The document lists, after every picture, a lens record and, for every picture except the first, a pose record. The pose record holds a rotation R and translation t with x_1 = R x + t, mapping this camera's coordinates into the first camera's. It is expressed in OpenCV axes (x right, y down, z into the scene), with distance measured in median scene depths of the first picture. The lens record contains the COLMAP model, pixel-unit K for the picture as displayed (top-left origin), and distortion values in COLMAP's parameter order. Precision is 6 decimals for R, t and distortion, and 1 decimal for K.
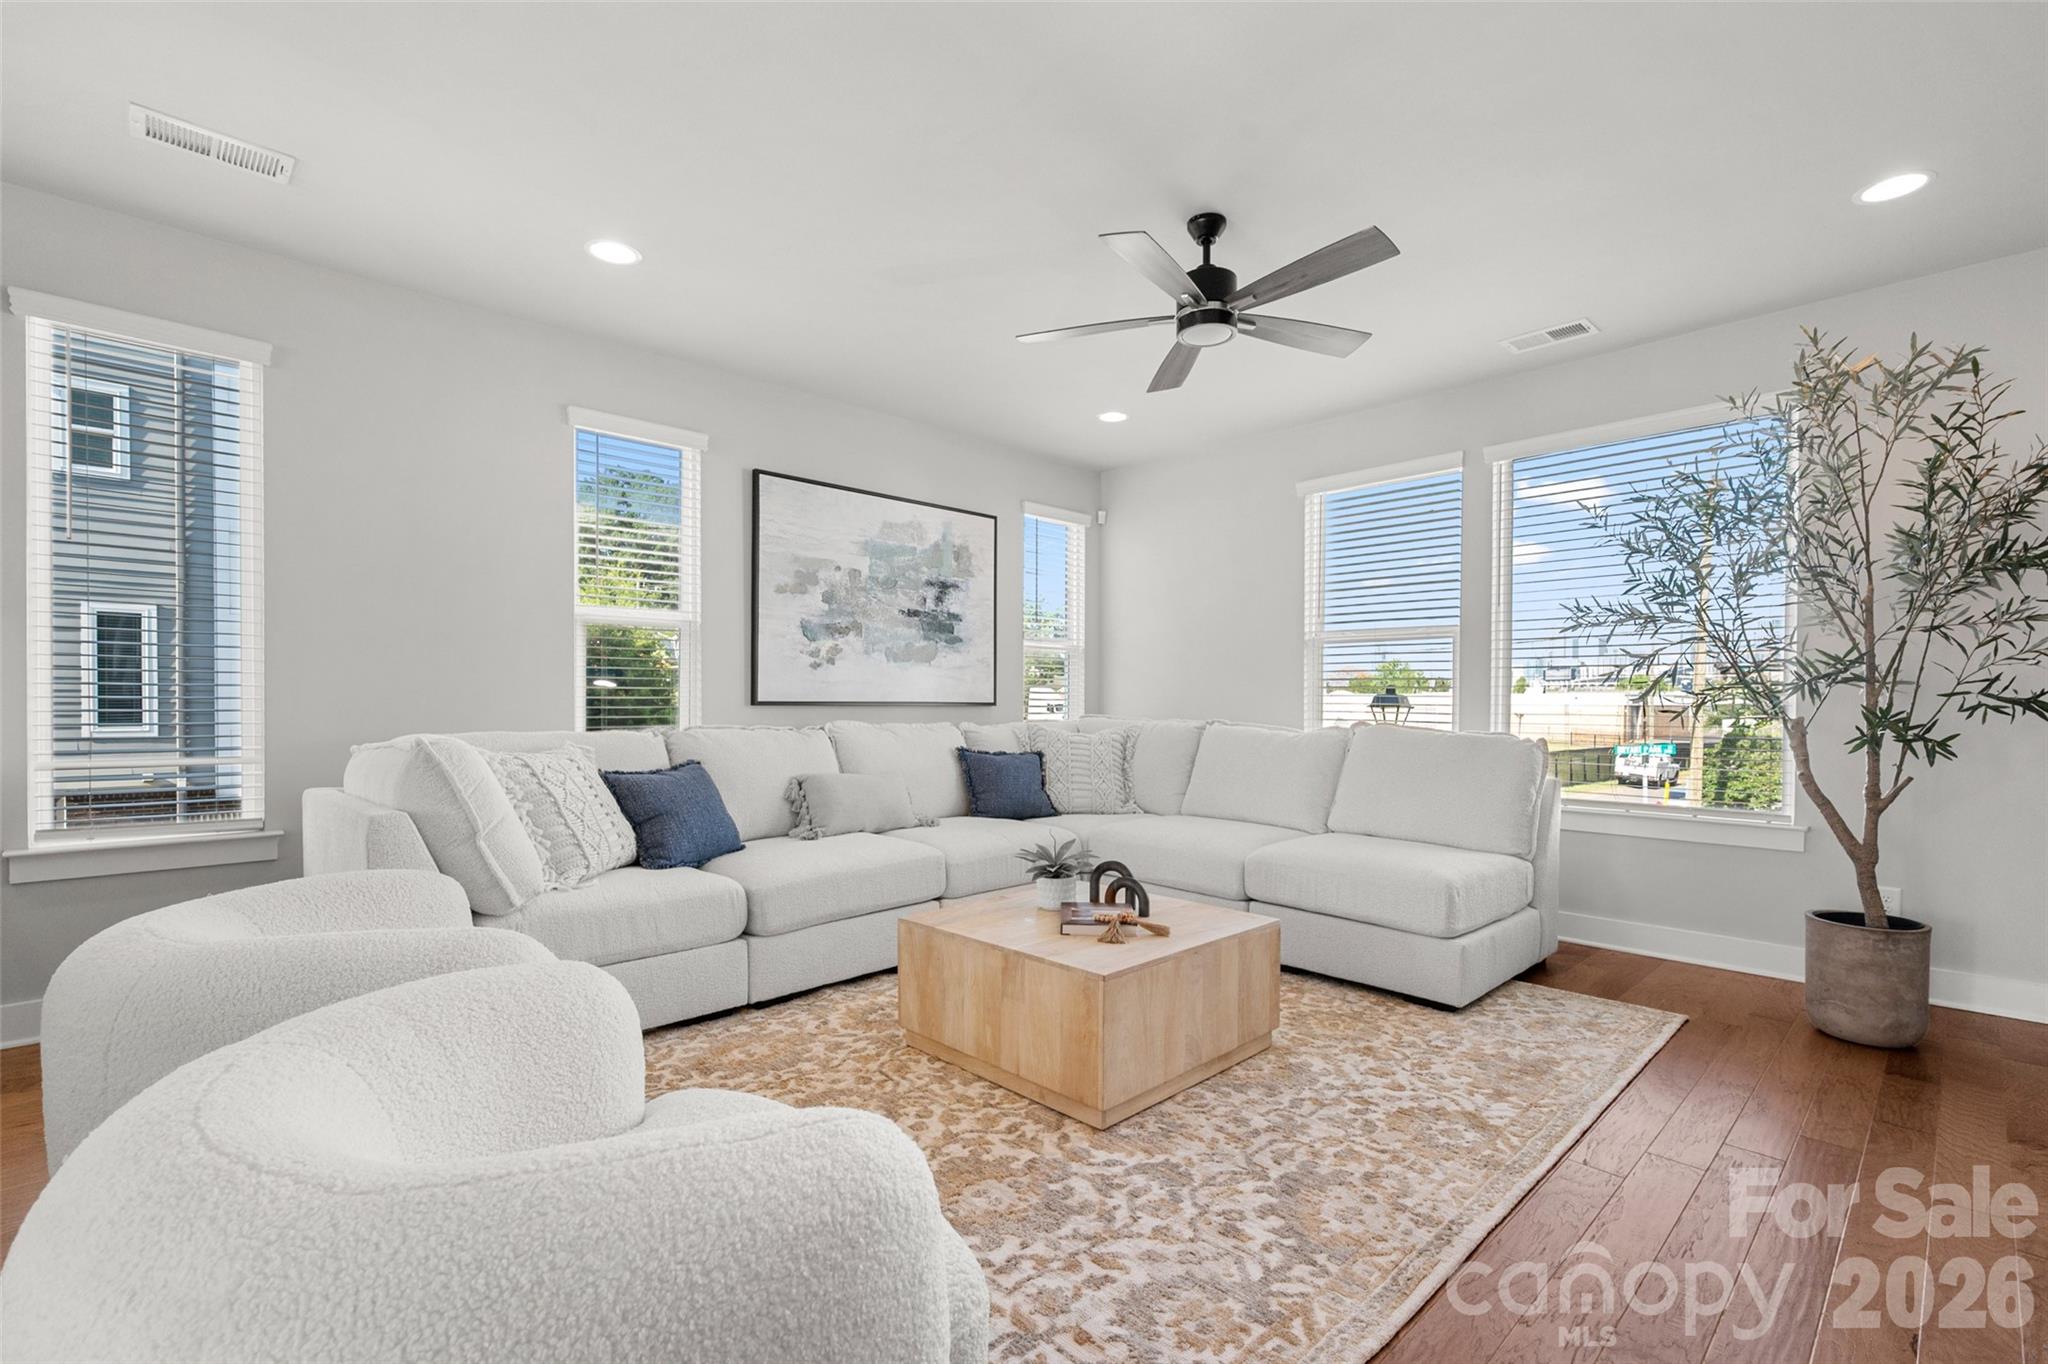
lens RADIAL K [[911.6, 0, 1037.1], [0, 911.6, 715.9], [0, 0, 1]] dist [-0.001745, -0.000567]
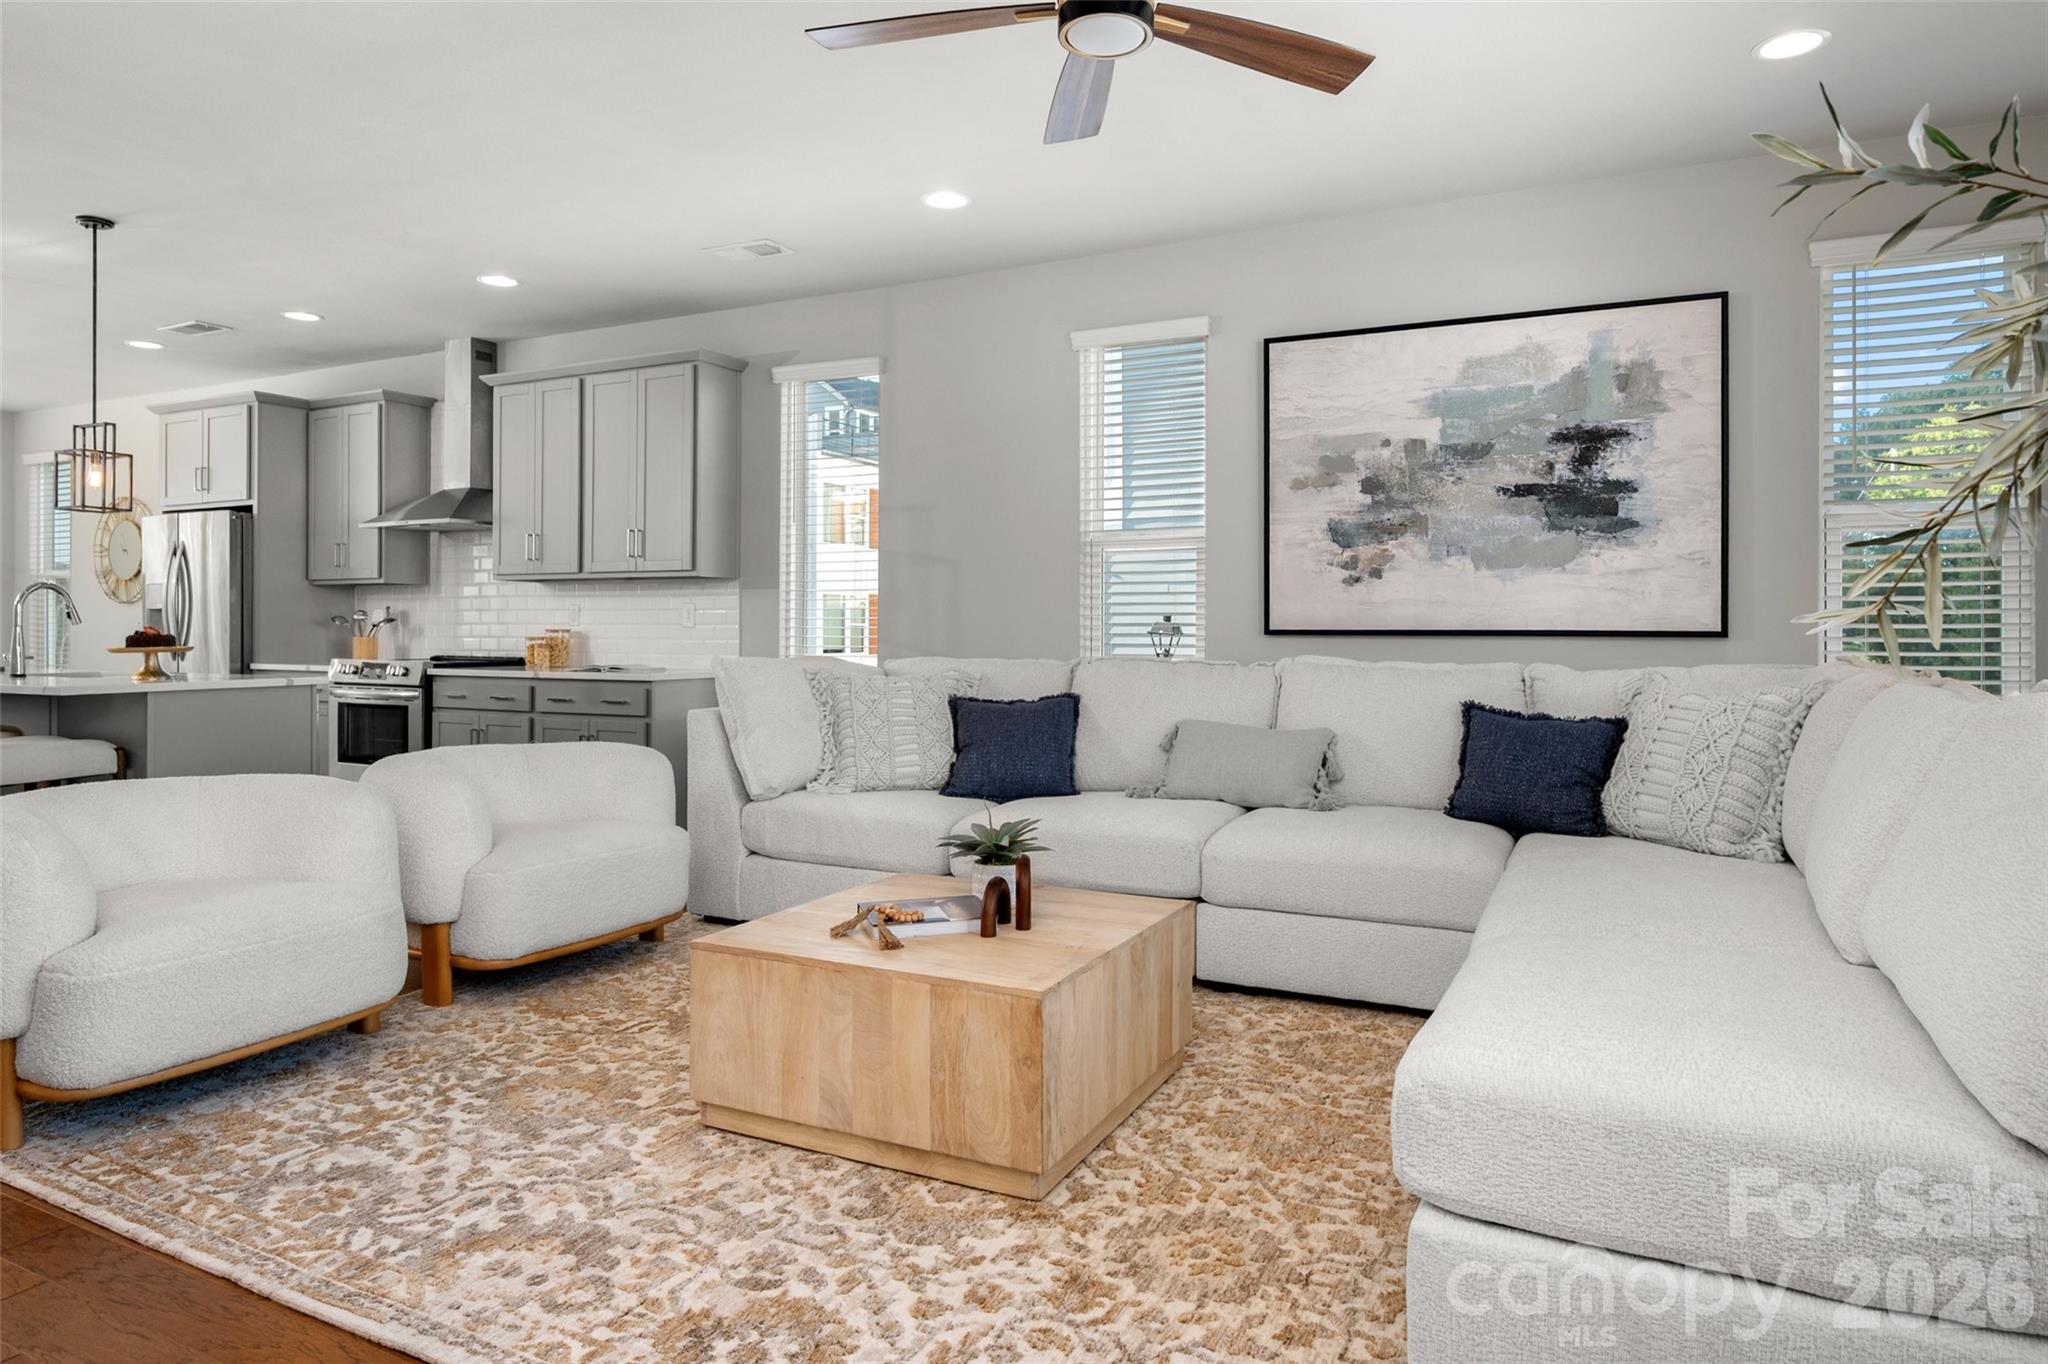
lens RADIAL K [[1229.9, 0, 1040.5], [0, 1229.9, 640.7], [0, 0, 1]] dist [-0.005135, 0.000808]
pose [[0.330399, 0.006249, -0.943821, 0.615901], [-0.014515, 0.999893, 0.001539, -0.004916], [0.943730, 0.013192, 0.330454, 0.440851]]
